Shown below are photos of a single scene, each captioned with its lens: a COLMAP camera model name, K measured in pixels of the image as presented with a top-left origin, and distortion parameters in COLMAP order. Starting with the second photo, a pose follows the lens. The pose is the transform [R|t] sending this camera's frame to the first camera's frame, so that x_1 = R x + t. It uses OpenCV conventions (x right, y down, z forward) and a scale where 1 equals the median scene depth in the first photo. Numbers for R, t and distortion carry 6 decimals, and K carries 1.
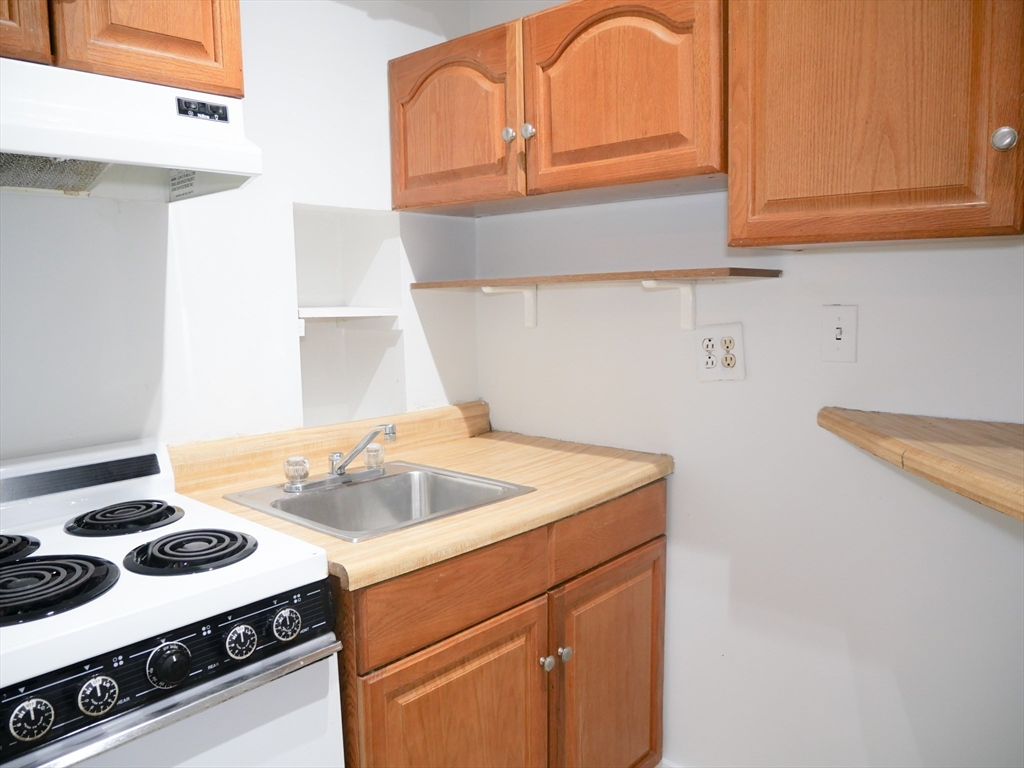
lens RADIAL K [[747.2, 0, 511.5], [0, 747.2, 383.7], [0, 0, 1]] dist [-0.073182, 0.031008]
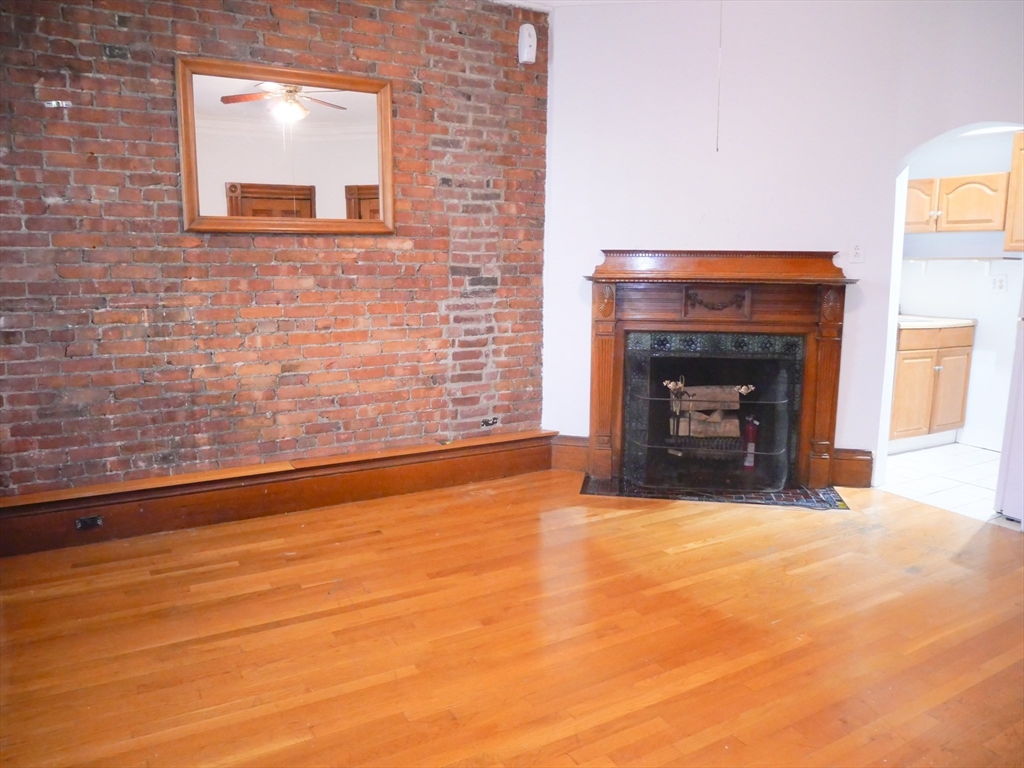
lens RADIAL K [[747.2, 0, 512.9], [0, 747.2, 388.9], [0, 0, 1]] dist [-0.073182, 0.031008]
pose [[0.947343, 0.074477, -0.311438, -0.688499], [-0.056261, 0.996160, 0.067083, 0.317020], [0.315238, -0.046029, 0.947896, -2.639318]]
